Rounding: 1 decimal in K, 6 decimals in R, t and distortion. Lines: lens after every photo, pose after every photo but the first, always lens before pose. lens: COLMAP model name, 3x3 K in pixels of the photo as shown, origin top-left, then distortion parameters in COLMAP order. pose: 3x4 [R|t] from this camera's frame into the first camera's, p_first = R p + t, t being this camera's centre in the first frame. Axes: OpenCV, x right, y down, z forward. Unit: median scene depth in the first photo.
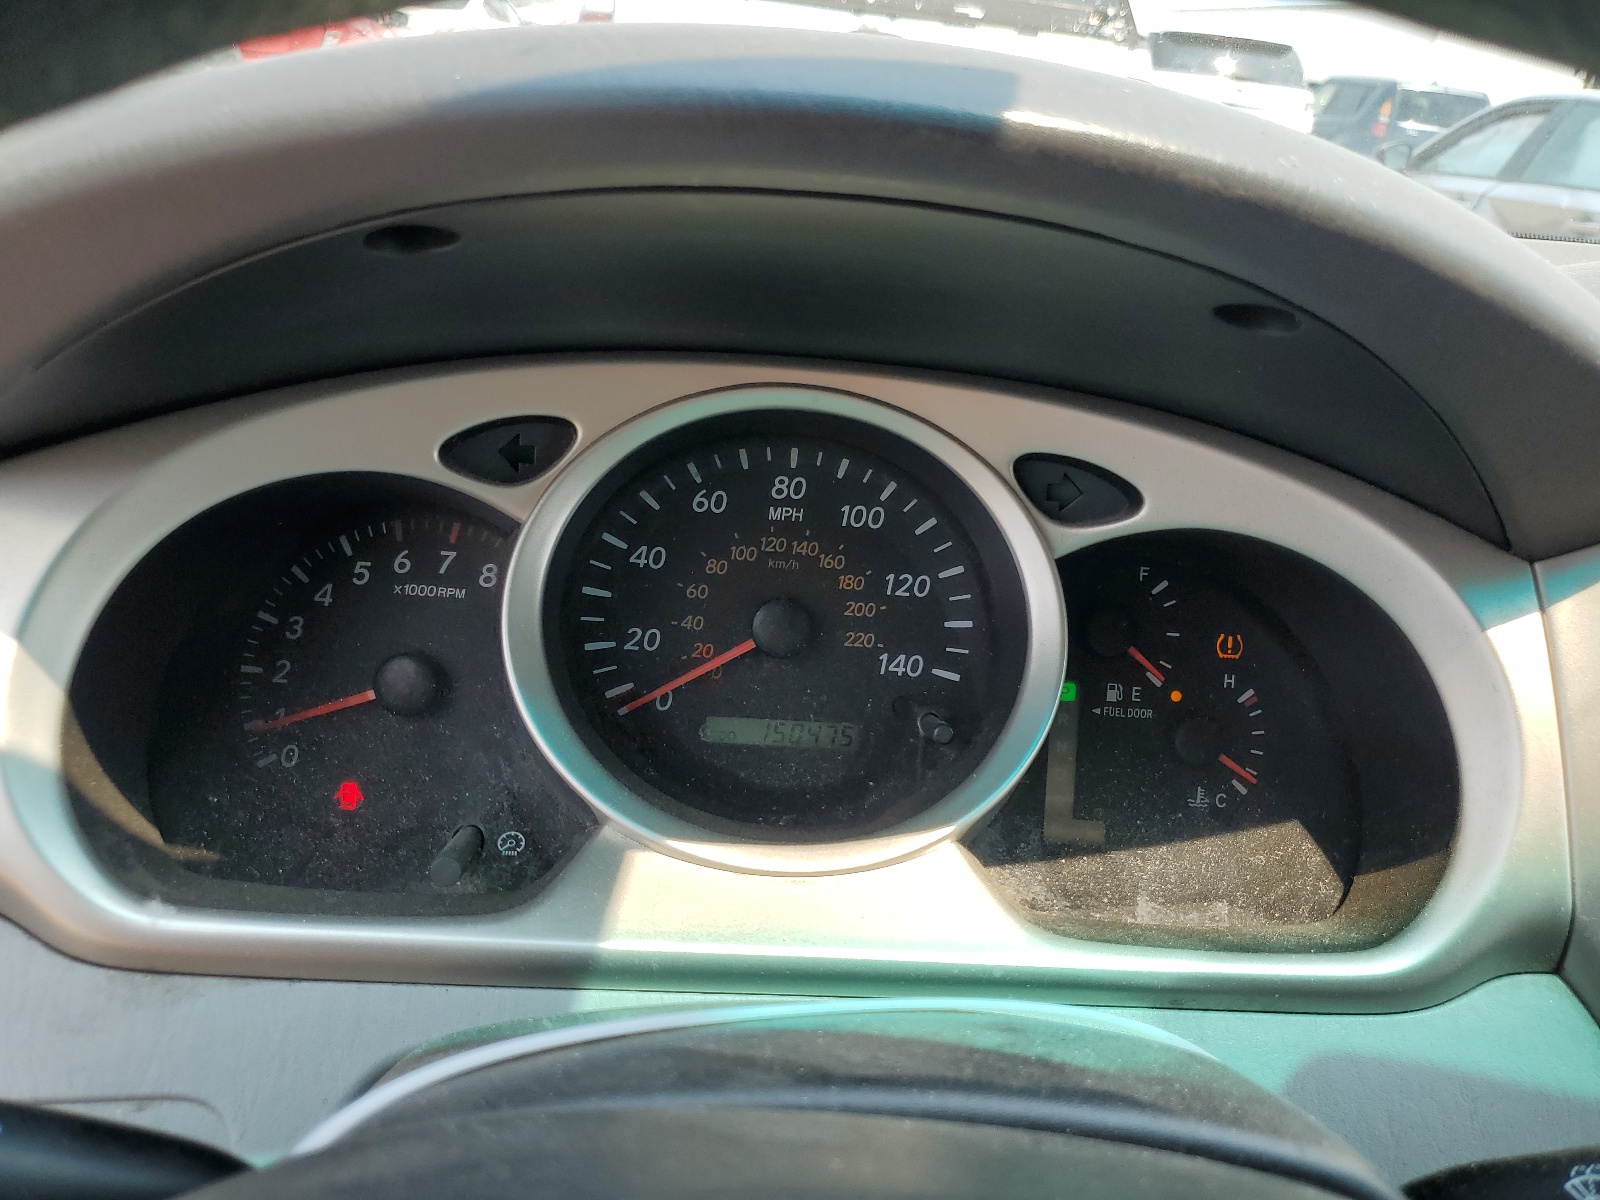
lens RADIAL K [[1241.1, 0, 794.6], [0, 1241.1, 606.8], [0, 0, 1]] dist [0.005826, -0.000553]
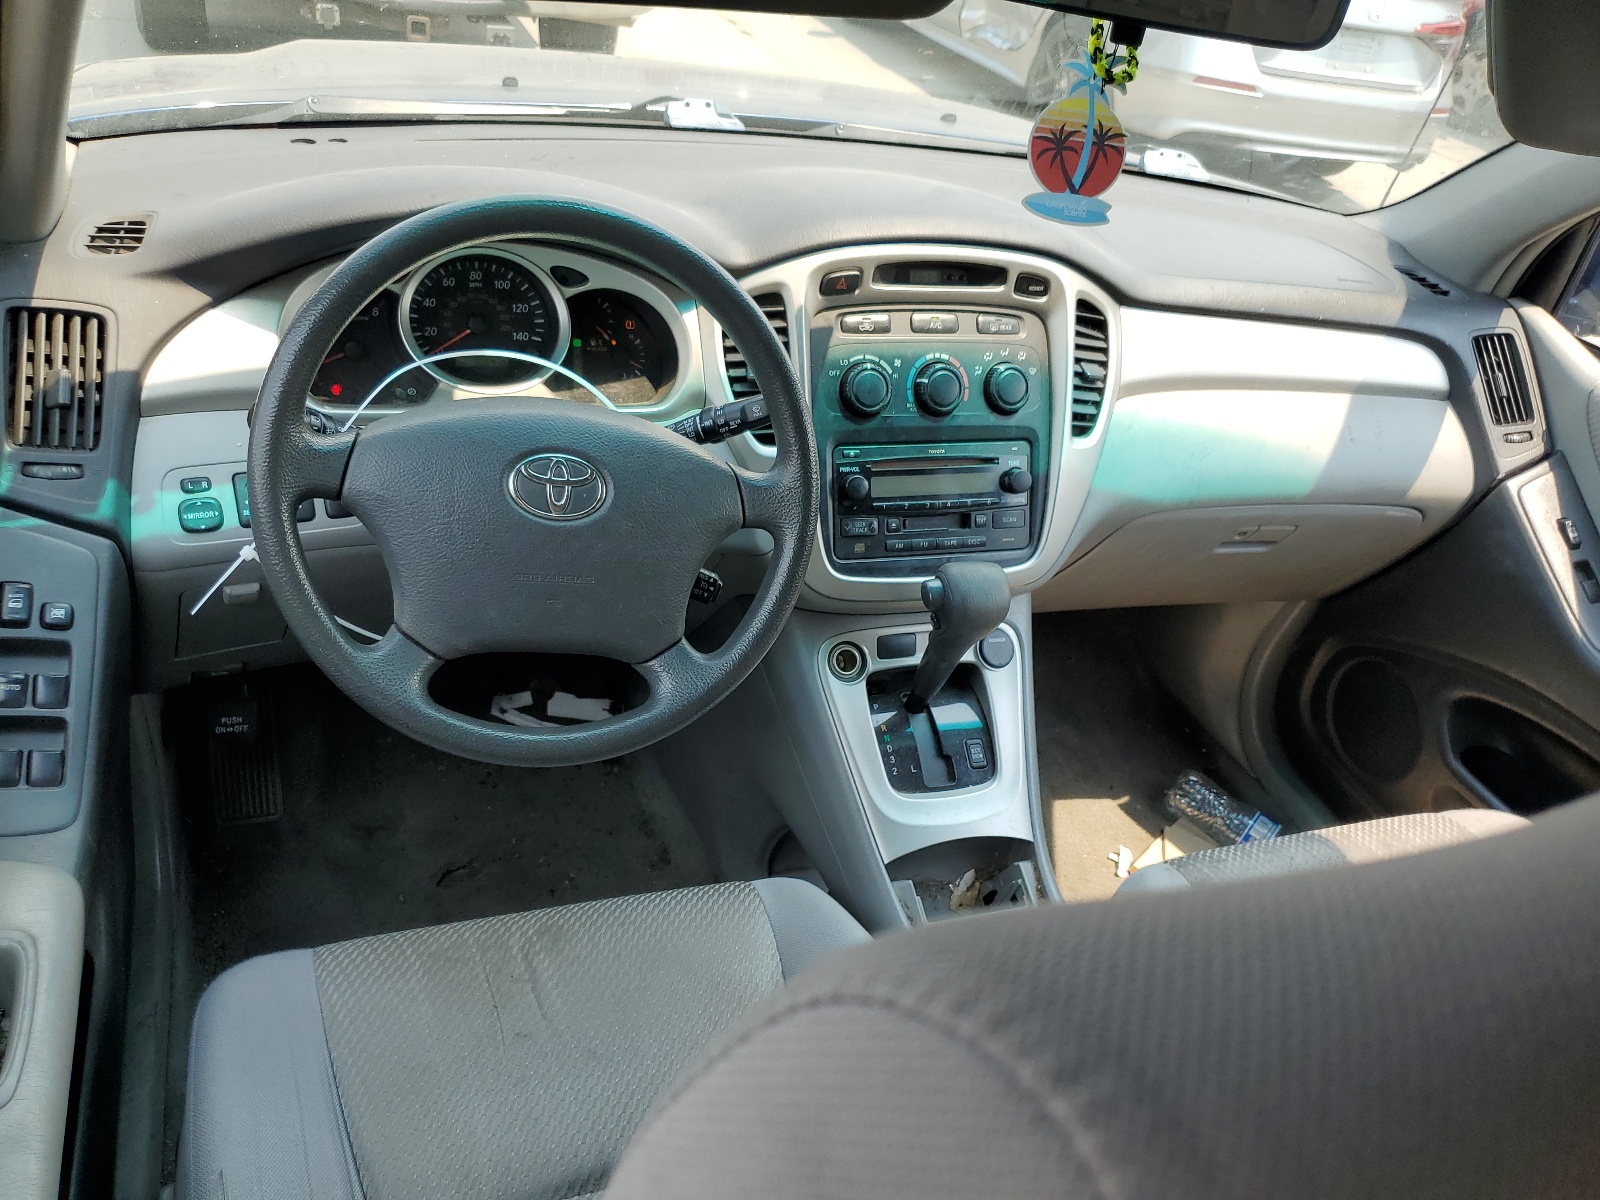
lens RADIAL K [[1241.1, 0, 794.6], [0, 1241.1, 606.8], [0, 0, 1]] dist [0.005826, -0.000553]
pose [[0.950891, -0.111943, 0.288573, -0.251479], [0.044060, 0.971769, 0.231783, 0.019097], [-0.306373, -0.207686, 0.928979, -2.384680]]
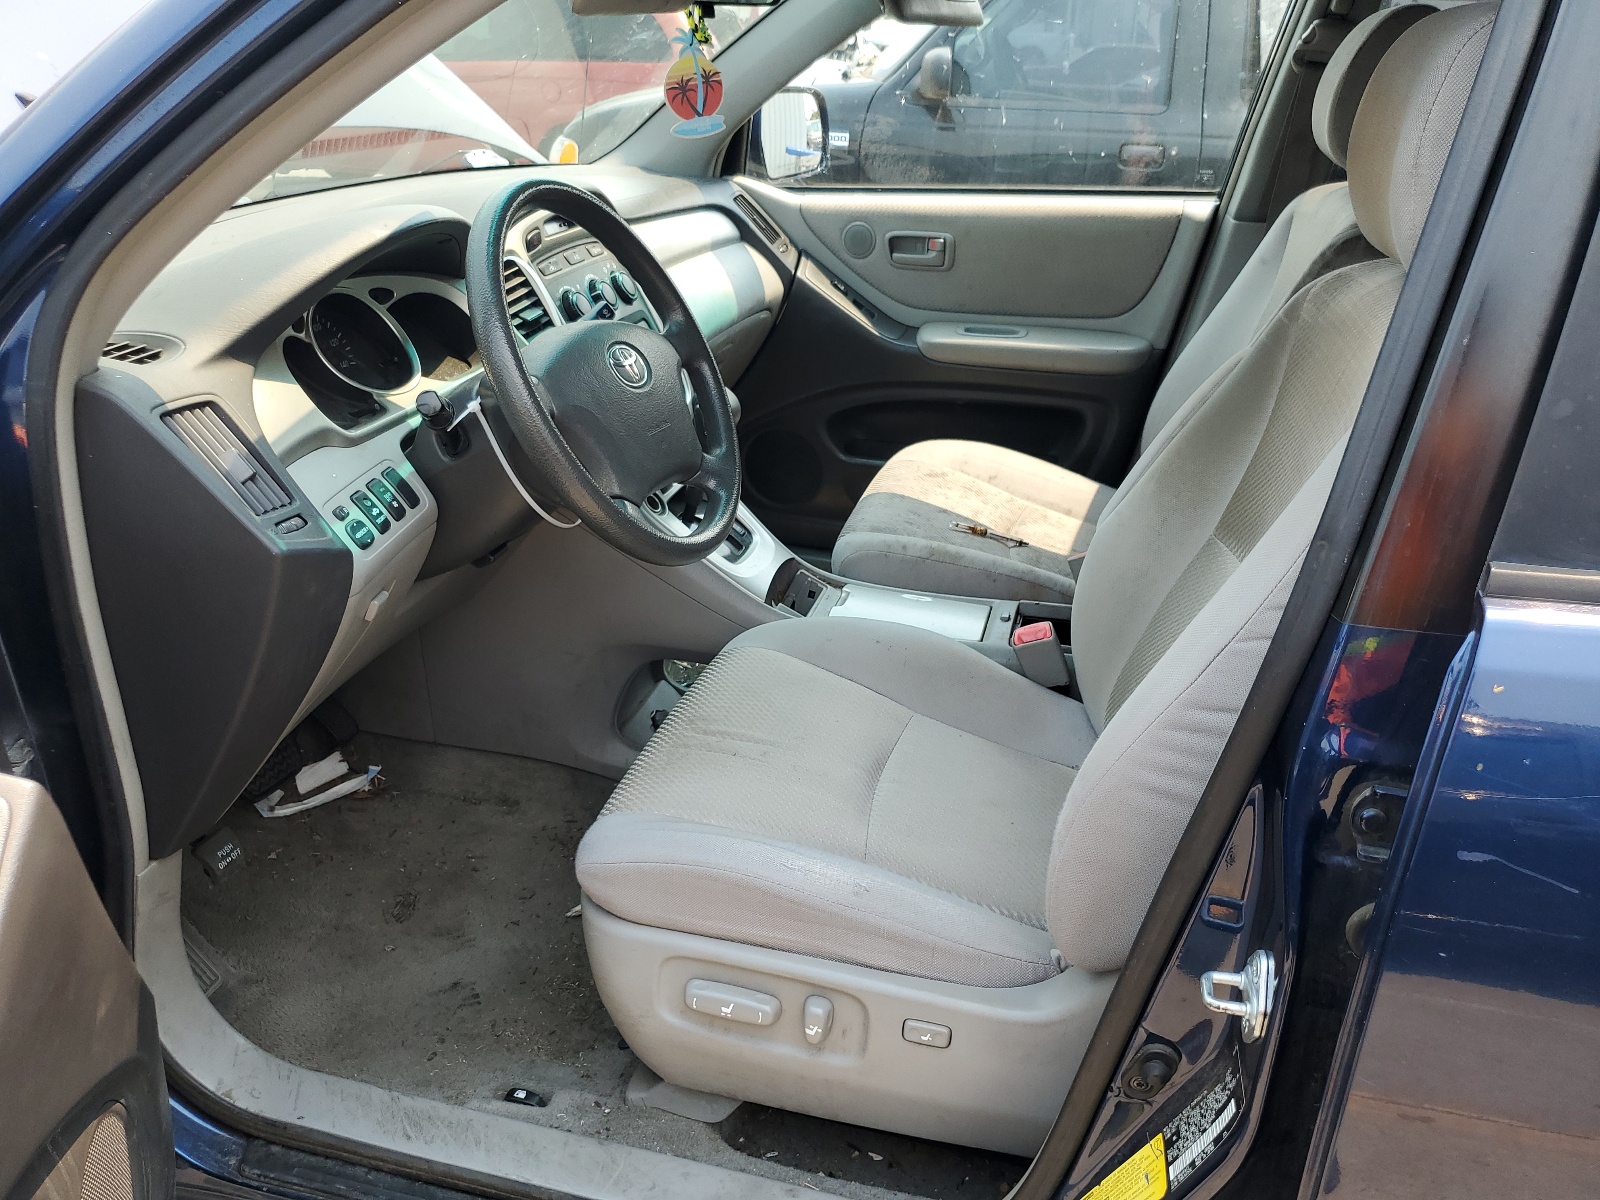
lens RADIAL K [[1241.1, 0, 794.6], [0, 1241.1, 606.8], [0, 0, 1]] dist [0.005826, -0.000553]
pose [[0.287724, -0.468641, 0.835218, -3.152084], [0.376325, 0.857272, 0.351376, -0.136087], [-0.880678, 0.213214, 0.423019, -1.625916]]
